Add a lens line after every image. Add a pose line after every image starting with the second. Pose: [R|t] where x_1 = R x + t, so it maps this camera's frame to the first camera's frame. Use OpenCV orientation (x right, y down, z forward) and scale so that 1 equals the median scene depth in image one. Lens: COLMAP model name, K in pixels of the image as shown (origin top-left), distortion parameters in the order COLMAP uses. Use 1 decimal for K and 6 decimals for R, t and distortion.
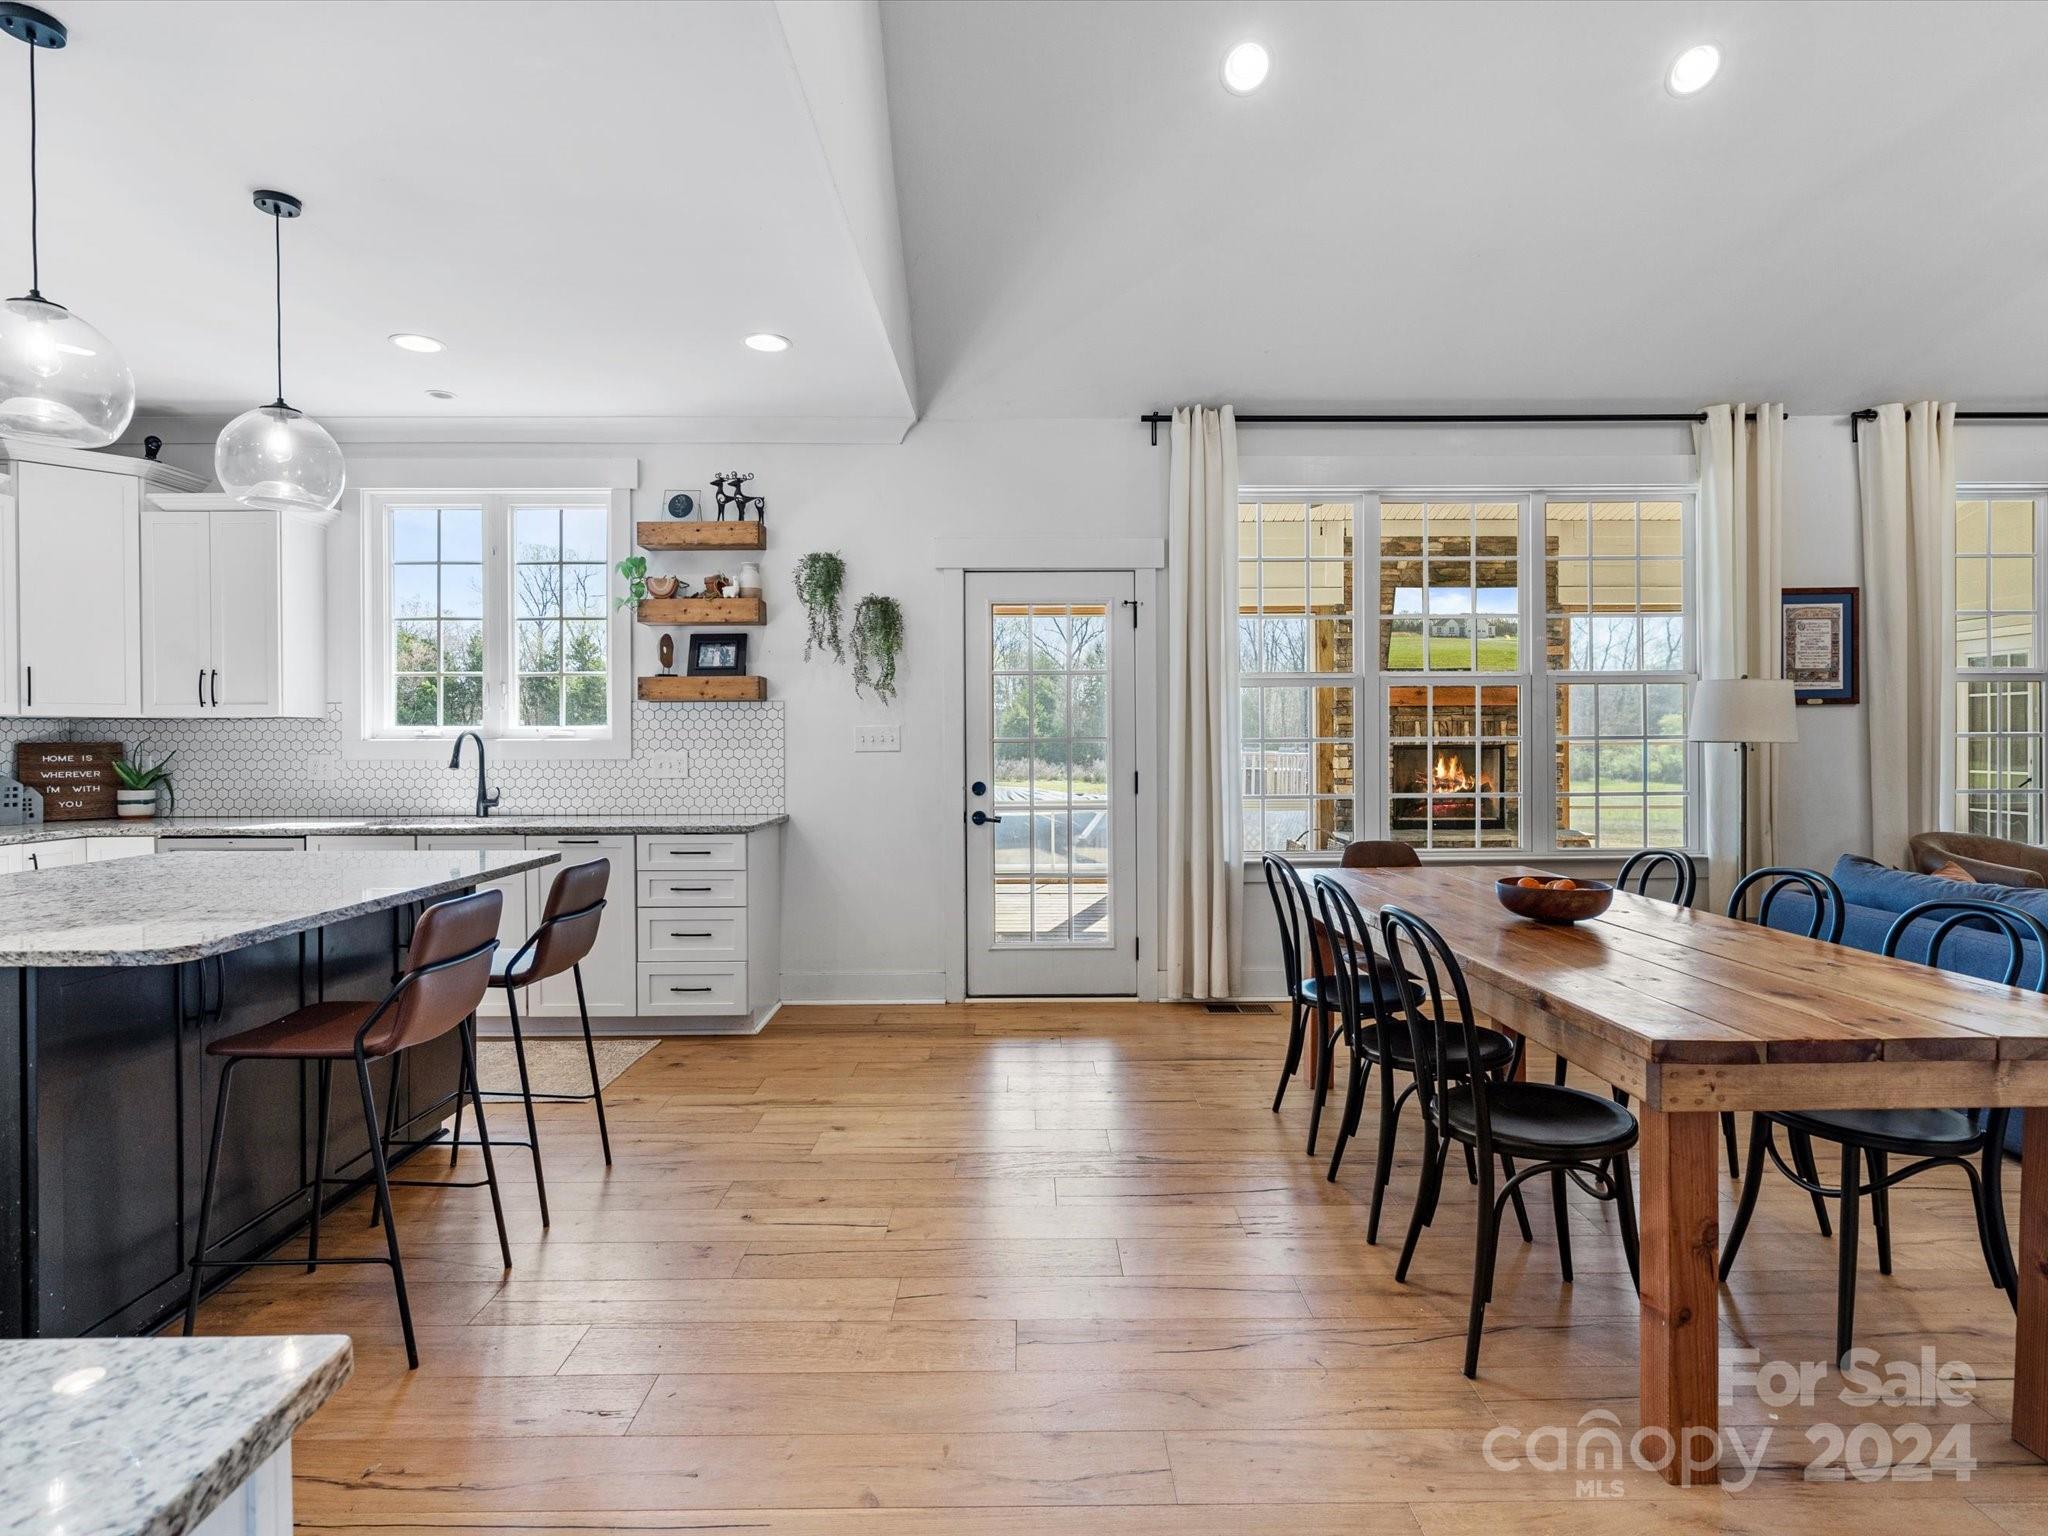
lens RADIAL K [[1067.5, 0, 1025.2], [0, 1067.5, 749.0], [0, 0, 1]] dist [-0.000883, 0.001977]
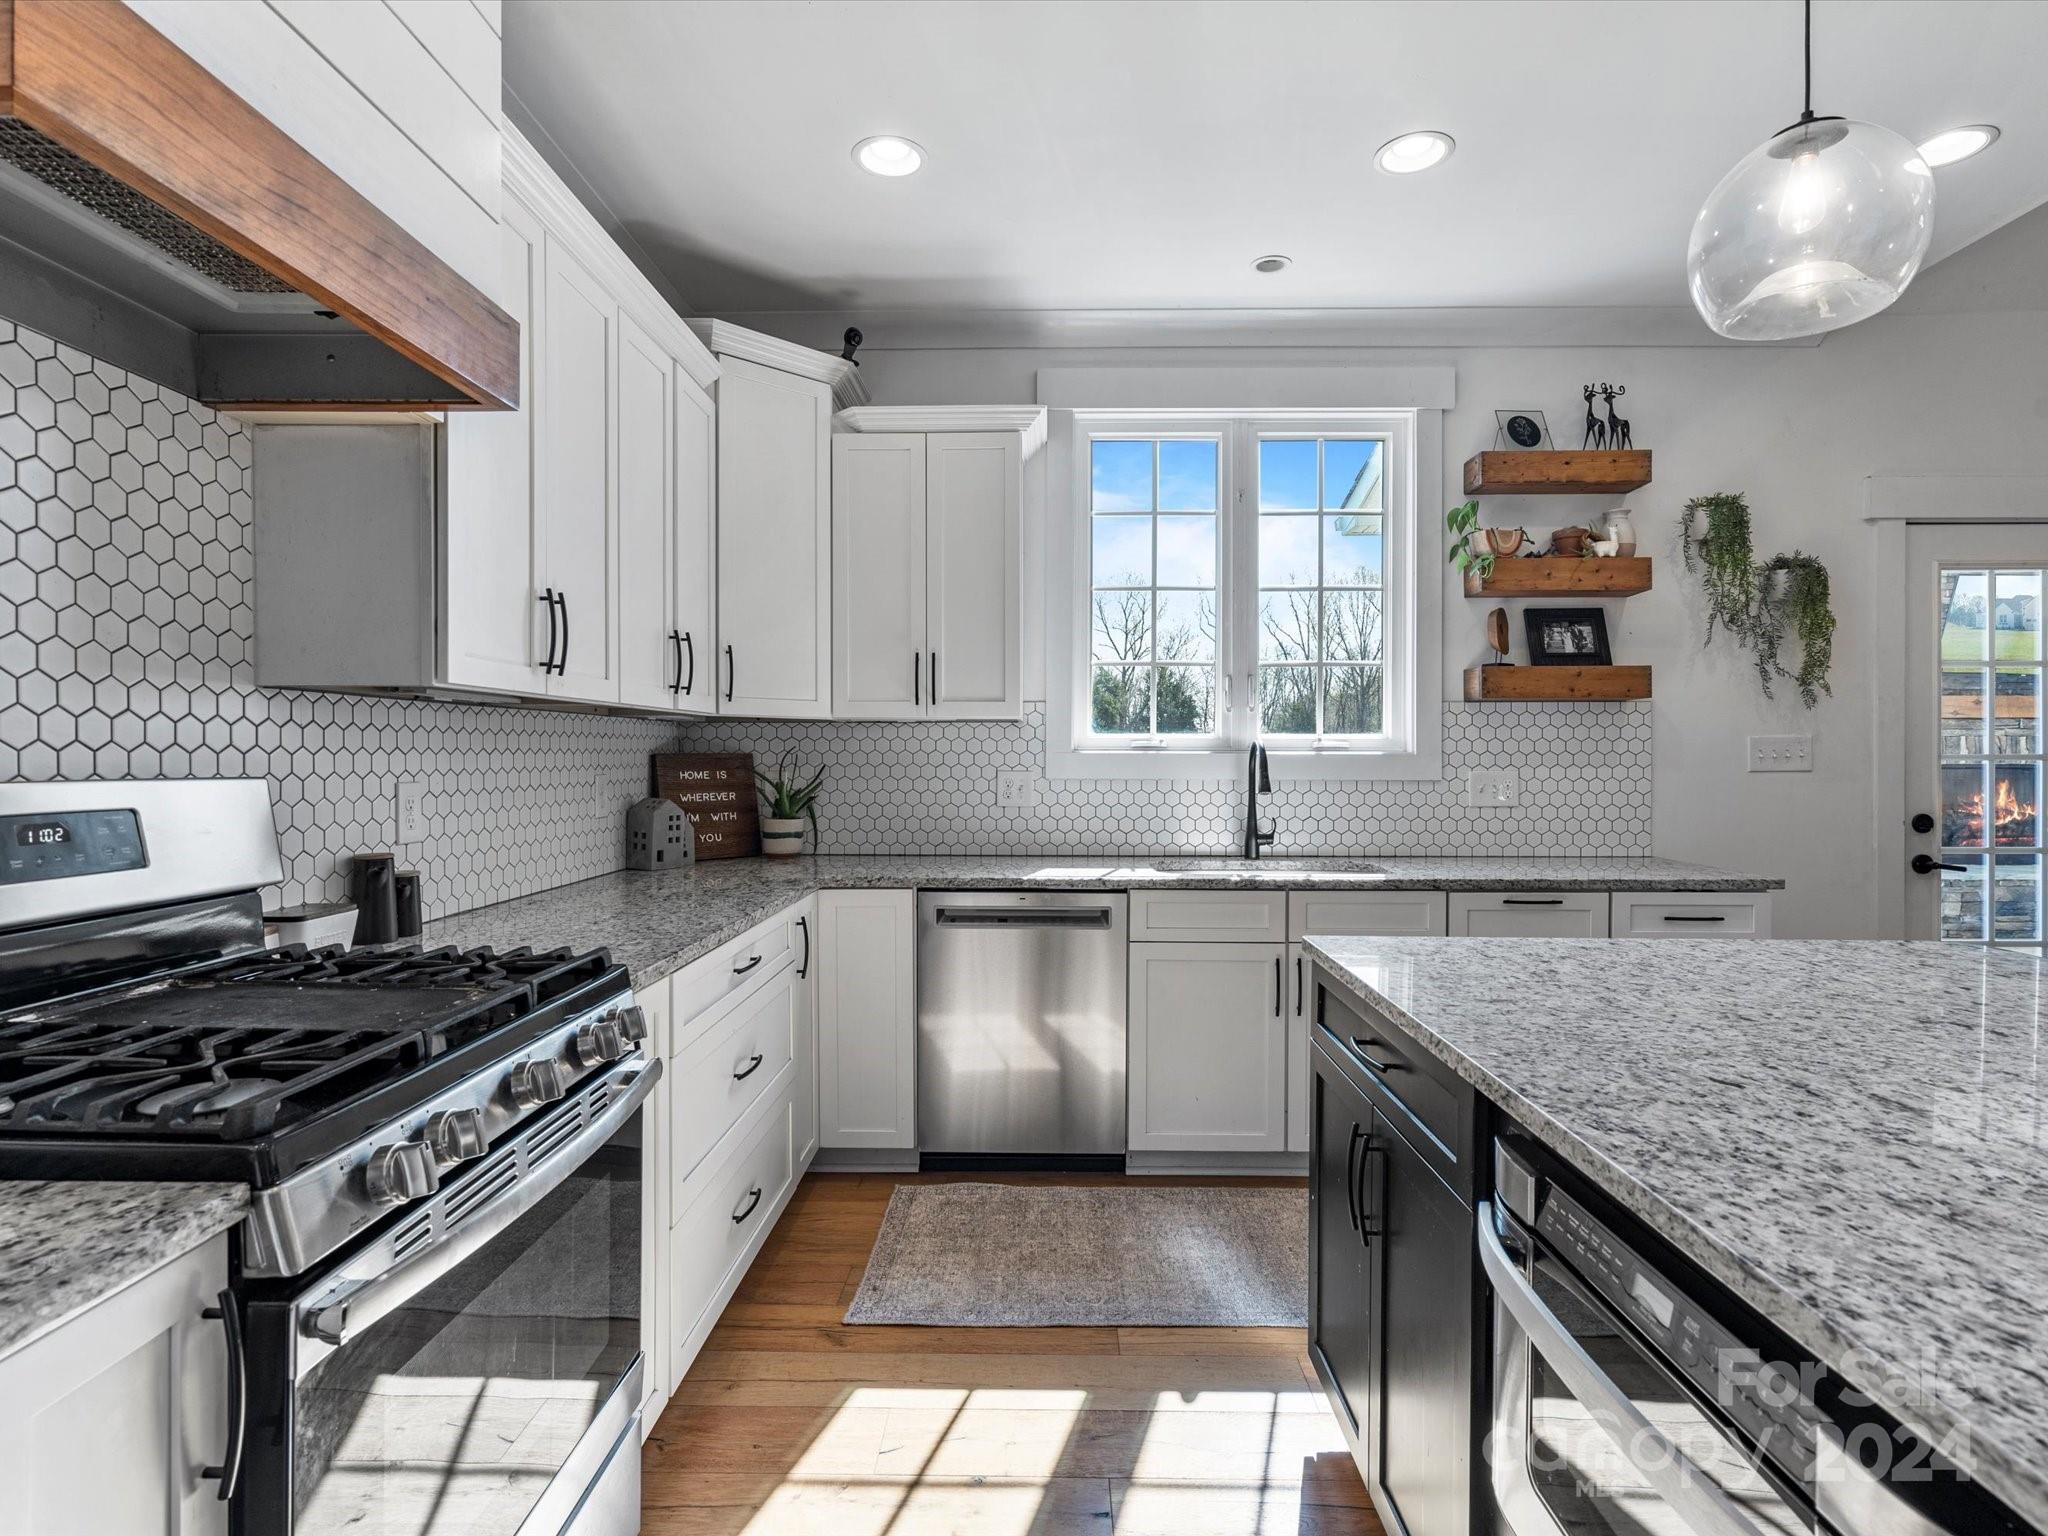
lens RADIAL K [[1067.5, 0, 1026.2], [0, 1067.5, 763.7], [0, 0, 1]] dist [-0.000883, 0.001977]
pose [[0.999721, 0.005653, -0.022913, -0.638669], [-0.005656, 0.999984, -0.000083, -0.000079], [0.022912, 0.000213, 0.999737, 0.267524]]
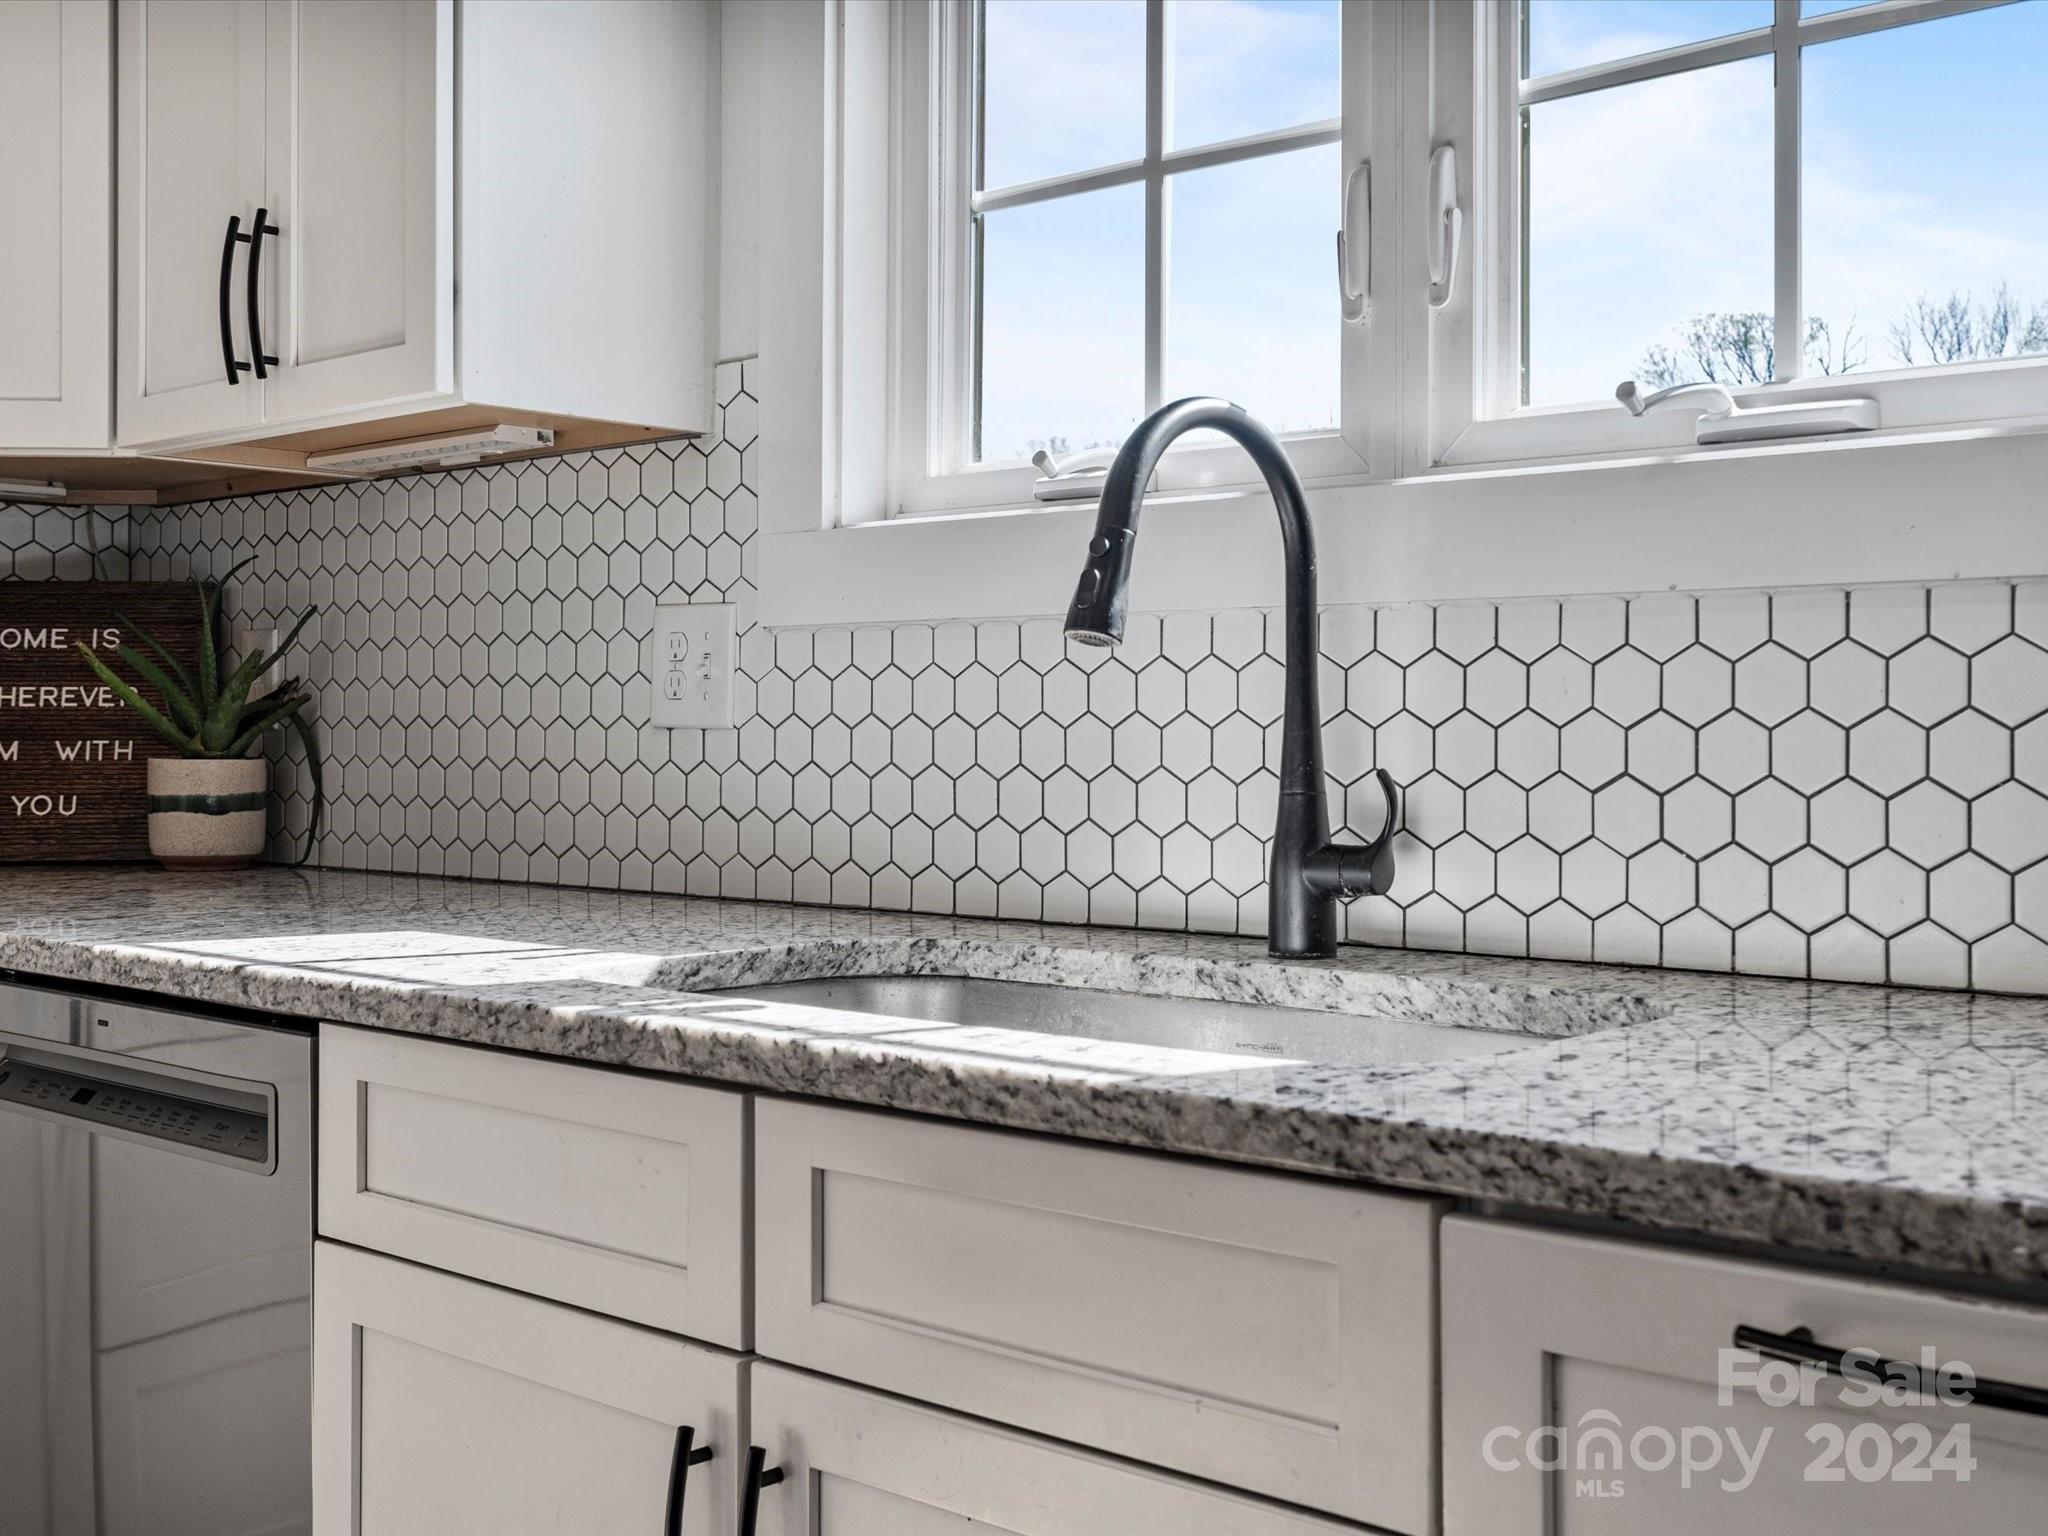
lens RADIAL K [[2286.1, 0, 1018.5], [0, 2286.1, 746.5], [0, 0, 1]] dist [0.014271, 0.000000]
pose [[0.739653, 0.009590, -0.672920, -0.305492], [-0.008695, 0.999951, 0.004693, 0.030658], [0.672932, 0.002380, 0.739701, 0.708855]]
